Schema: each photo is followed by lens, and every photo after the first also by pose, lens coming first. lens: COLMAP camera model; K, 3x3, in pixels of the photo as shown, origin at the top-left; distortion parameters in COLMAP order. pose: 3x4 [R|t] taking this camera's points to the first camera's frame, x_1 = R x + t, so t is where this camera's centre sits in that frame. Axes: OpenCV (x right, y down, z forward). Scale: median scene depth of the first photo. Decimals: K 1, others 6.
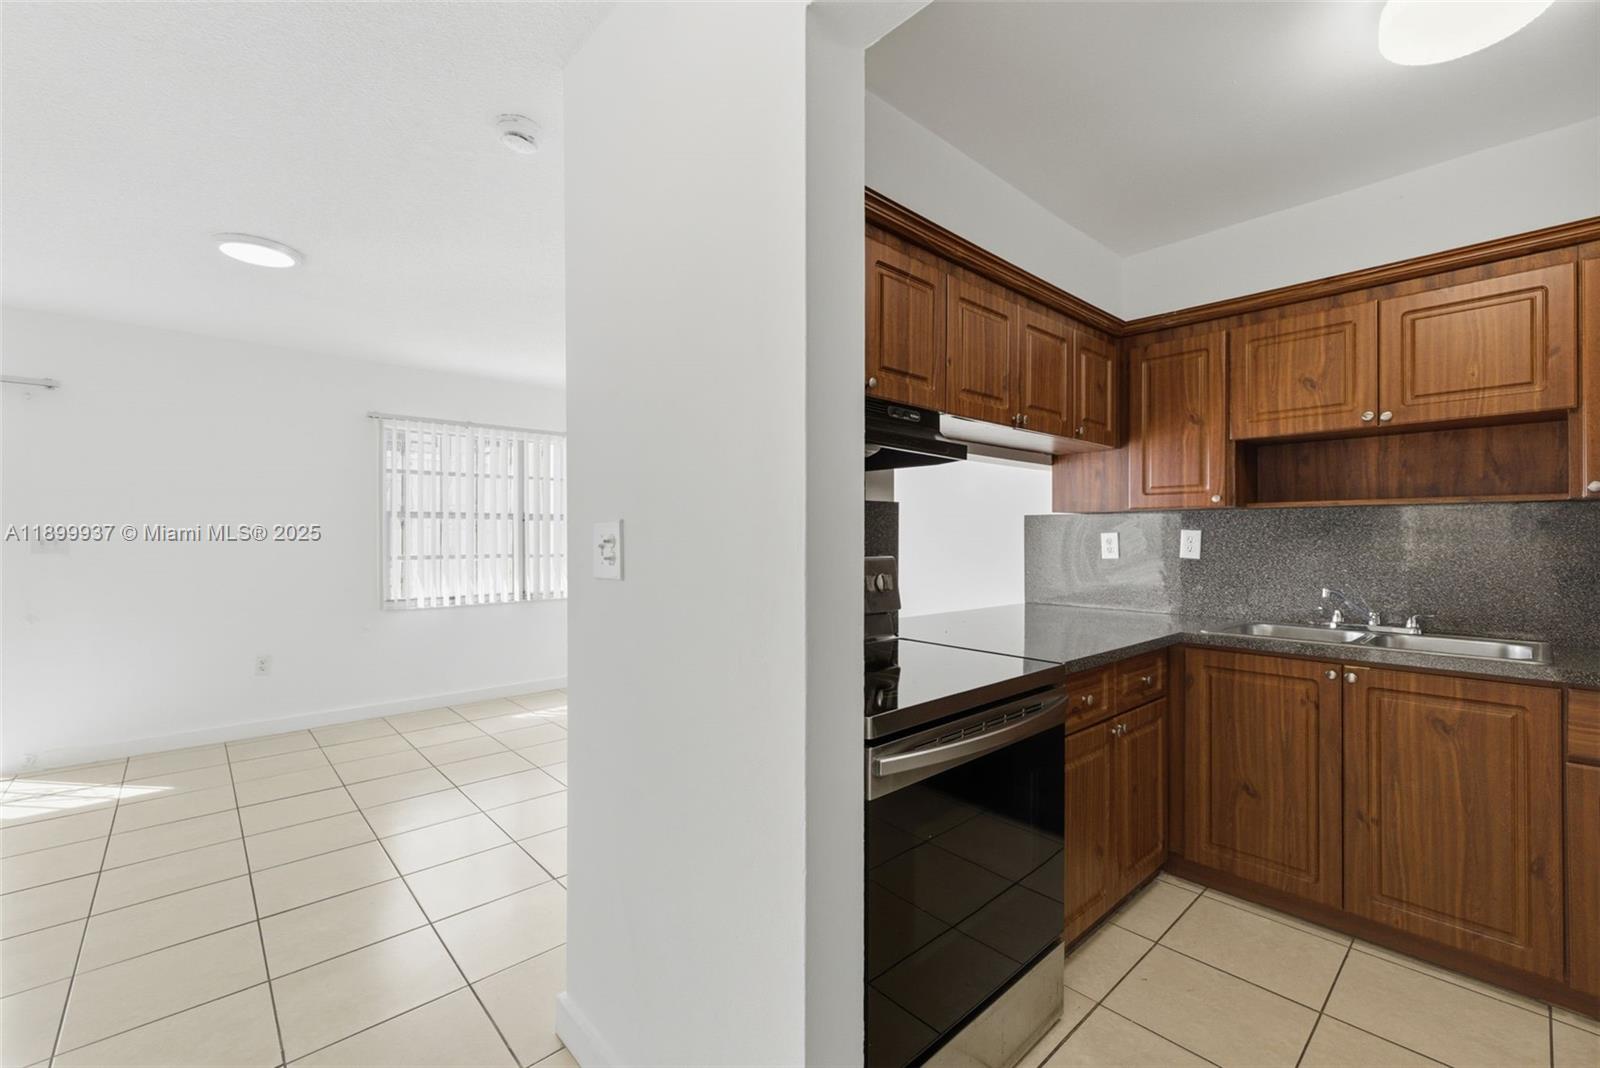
lens RADIAL K [[672.6, 0, 803.9], [0, 672.6, 535.1], [0, 0, 1]] dist [0.005792, -0.000964]
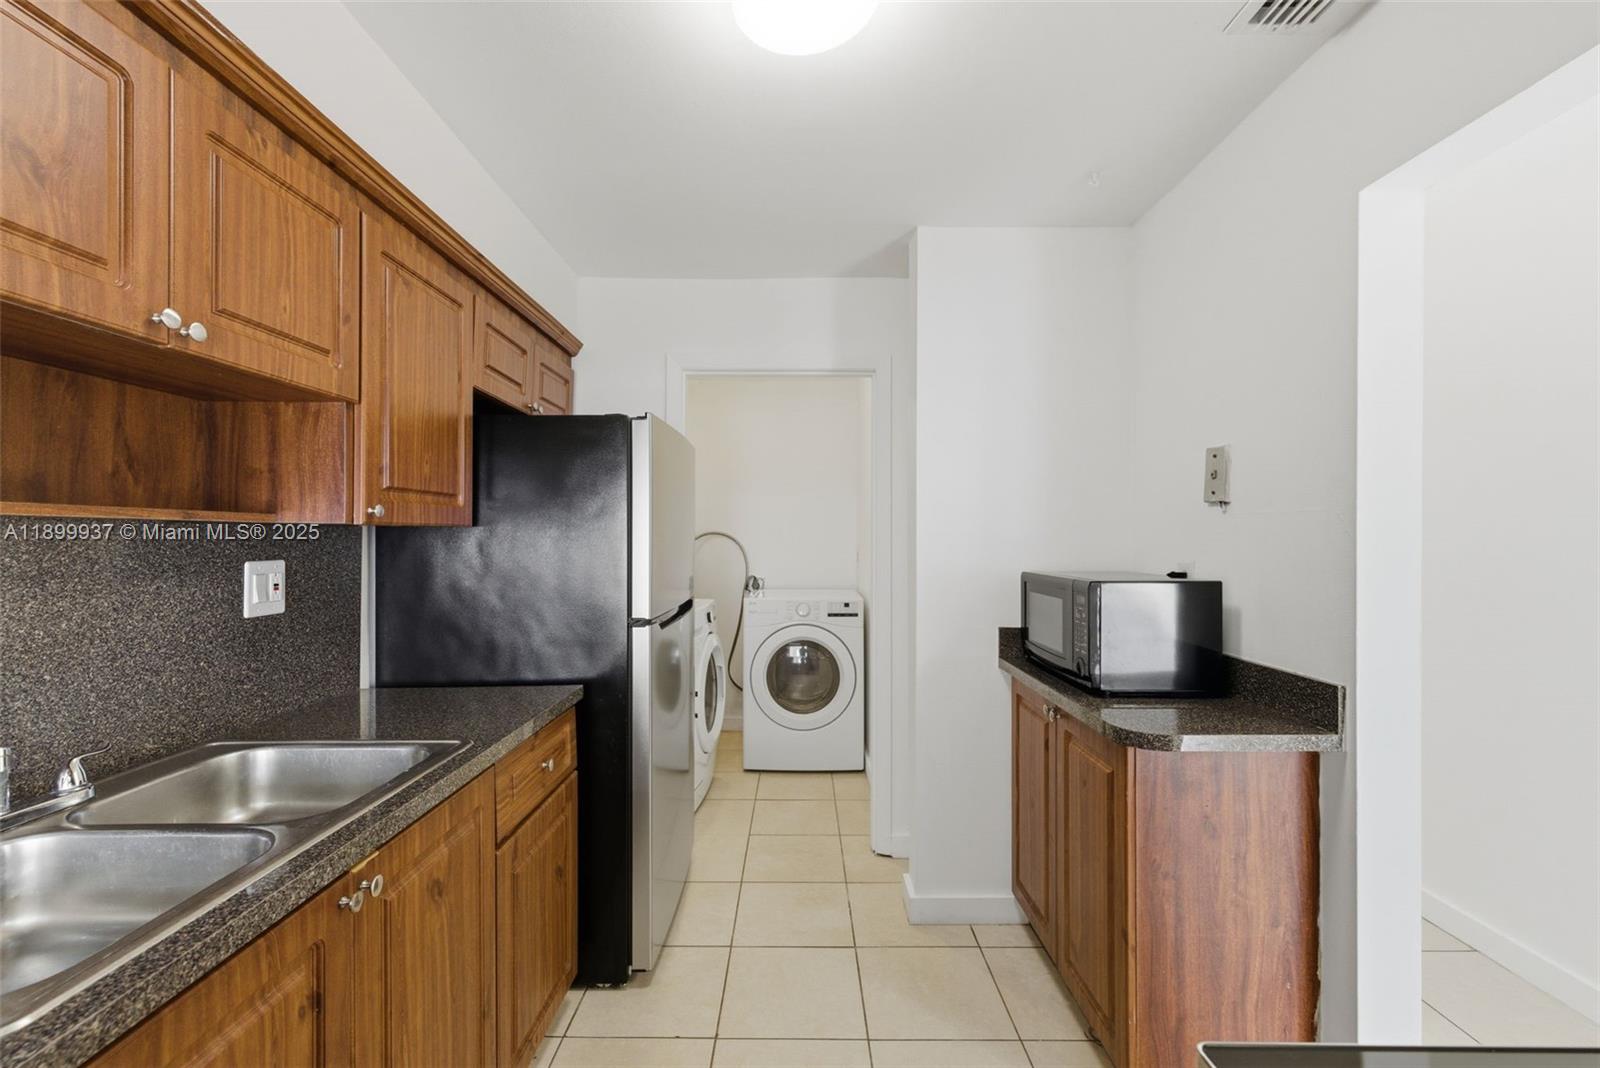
lens RADIAL K [[672.6, 0, 804.0], [0, 672.6, 543.3], [0, 0, 1]] dist [0.005792, -0.000964]
pose [[-0.737637, 0.000114, 0.675197, 0.227580], [0.005147, 0.999972, 0.005454, -0.029047], [-0.675178, 0.007499, -0.737617, 1.033404]]
